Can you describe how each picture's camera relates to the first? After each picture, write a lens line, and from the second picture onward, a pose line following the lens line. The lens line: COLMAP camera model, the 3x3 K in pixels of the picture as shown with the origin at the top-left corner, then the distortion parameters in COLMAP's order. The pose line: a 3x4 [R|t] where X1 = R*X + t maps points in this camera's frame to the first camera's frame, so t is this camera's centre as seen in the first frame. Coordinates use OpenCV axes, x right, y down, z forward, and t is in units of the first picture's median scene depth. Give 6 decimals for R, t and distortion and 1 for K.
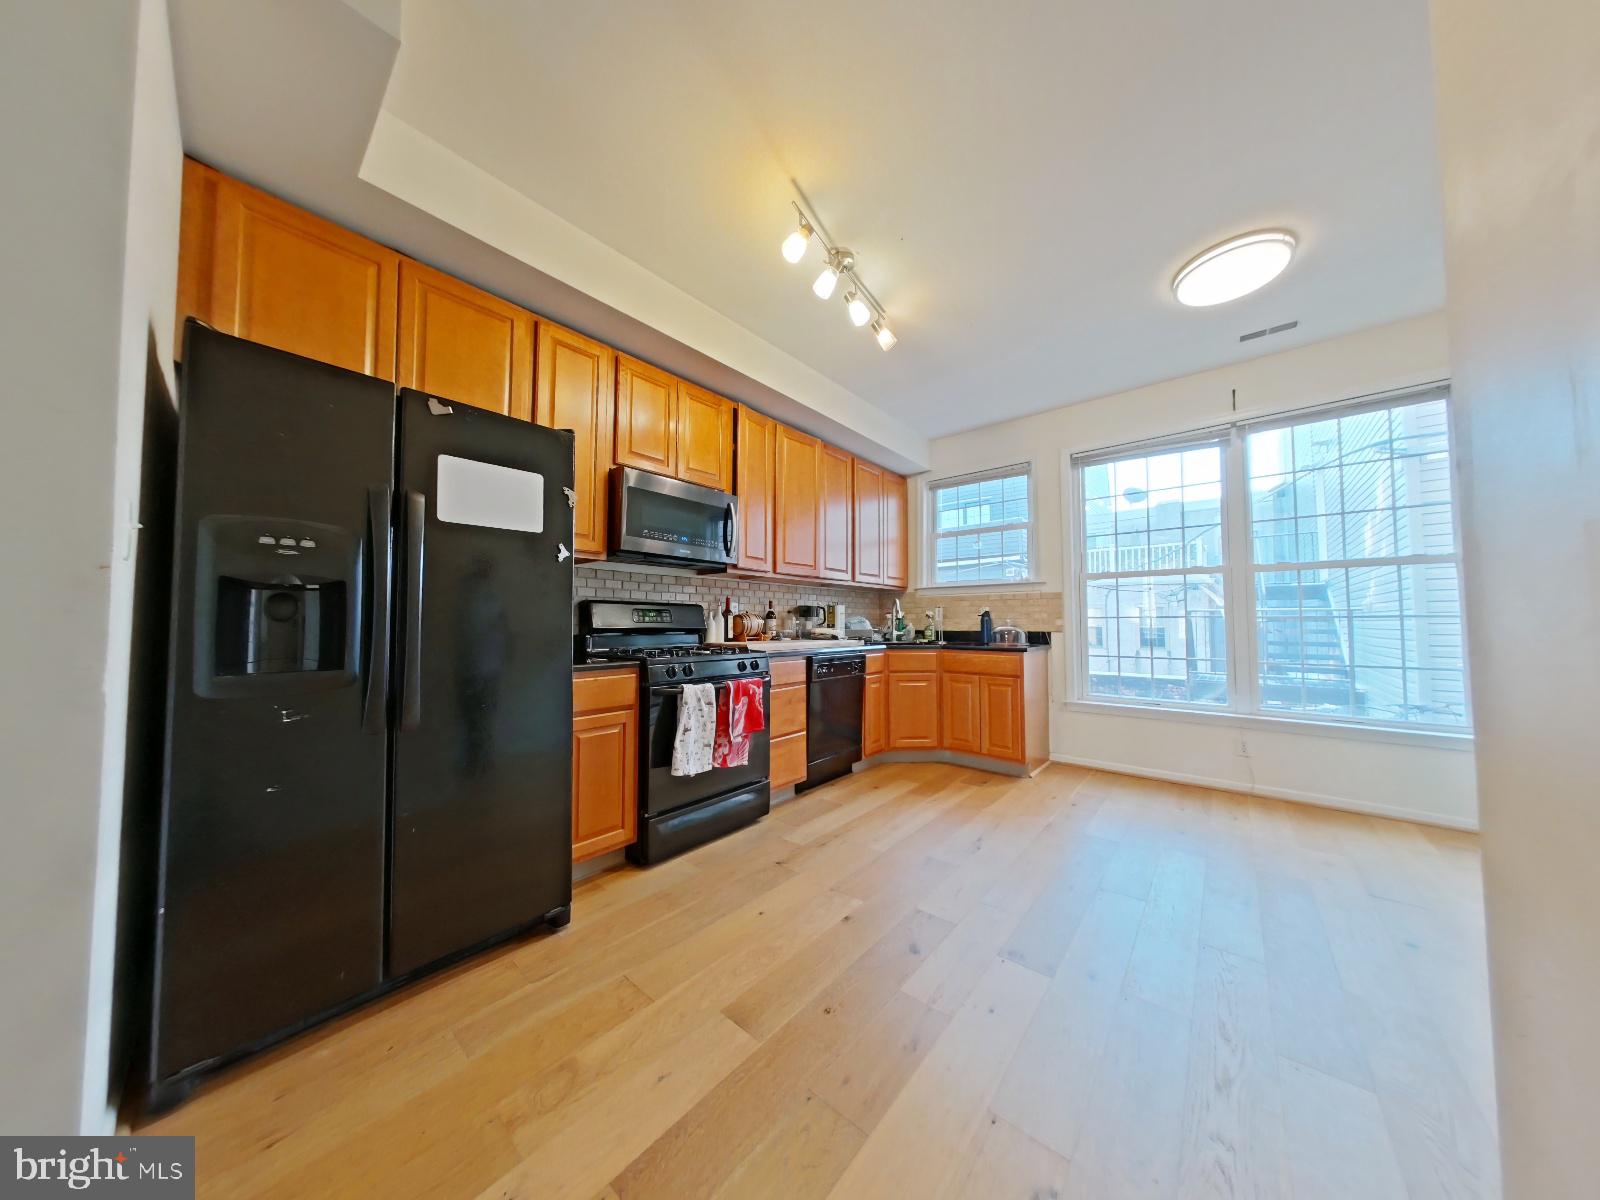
lens RADIAL K [[502.3, 0, 806.4], [0, 502.3, 607.4], [0, 0, 1]] dist [-0.000309, 0.000064]
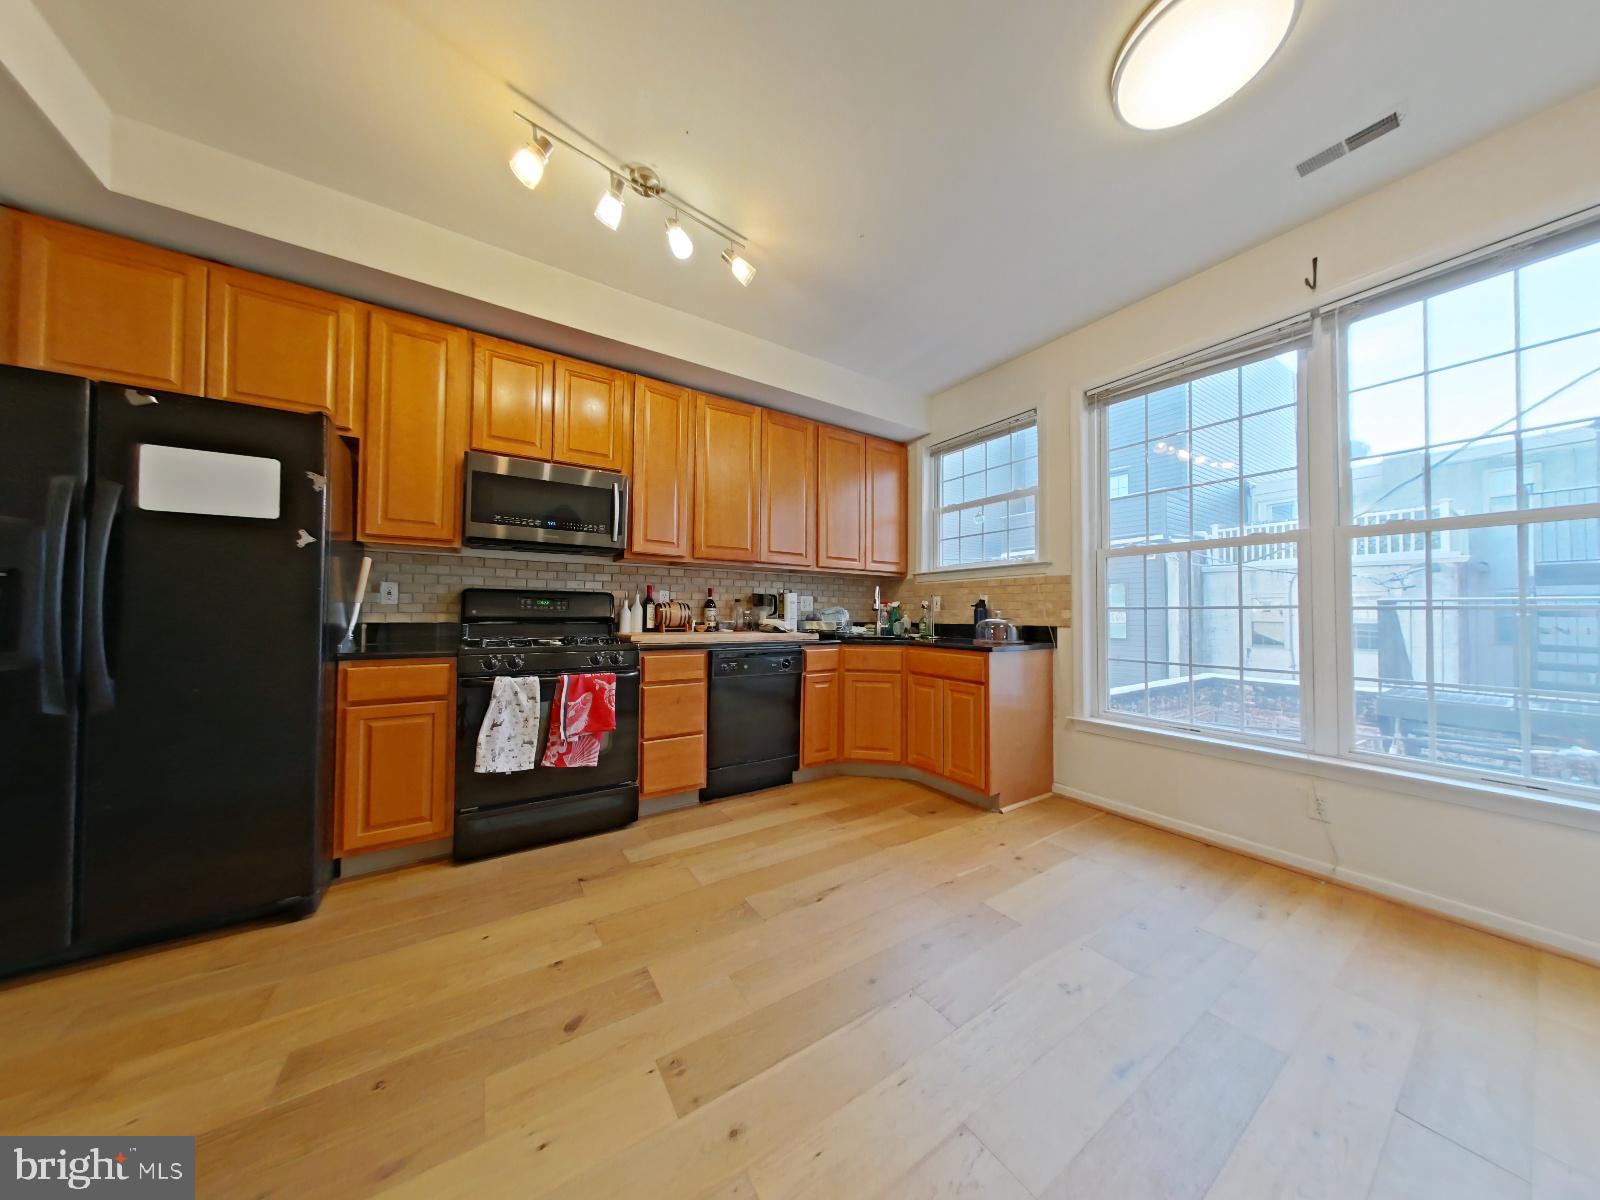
lens RADIAL K [[502.3, 0, 806.4], [0, 502.3, 607.4], [0, 0, 1]] dist [-0.000309, 0.000064]
pose [[0.959496, 0.003448, -0.281701, 0.401083], [0.001685, 0.999837, 0.017976, 0.005482], [0.281717, -0.017722, 0.959334, 0.182716]]
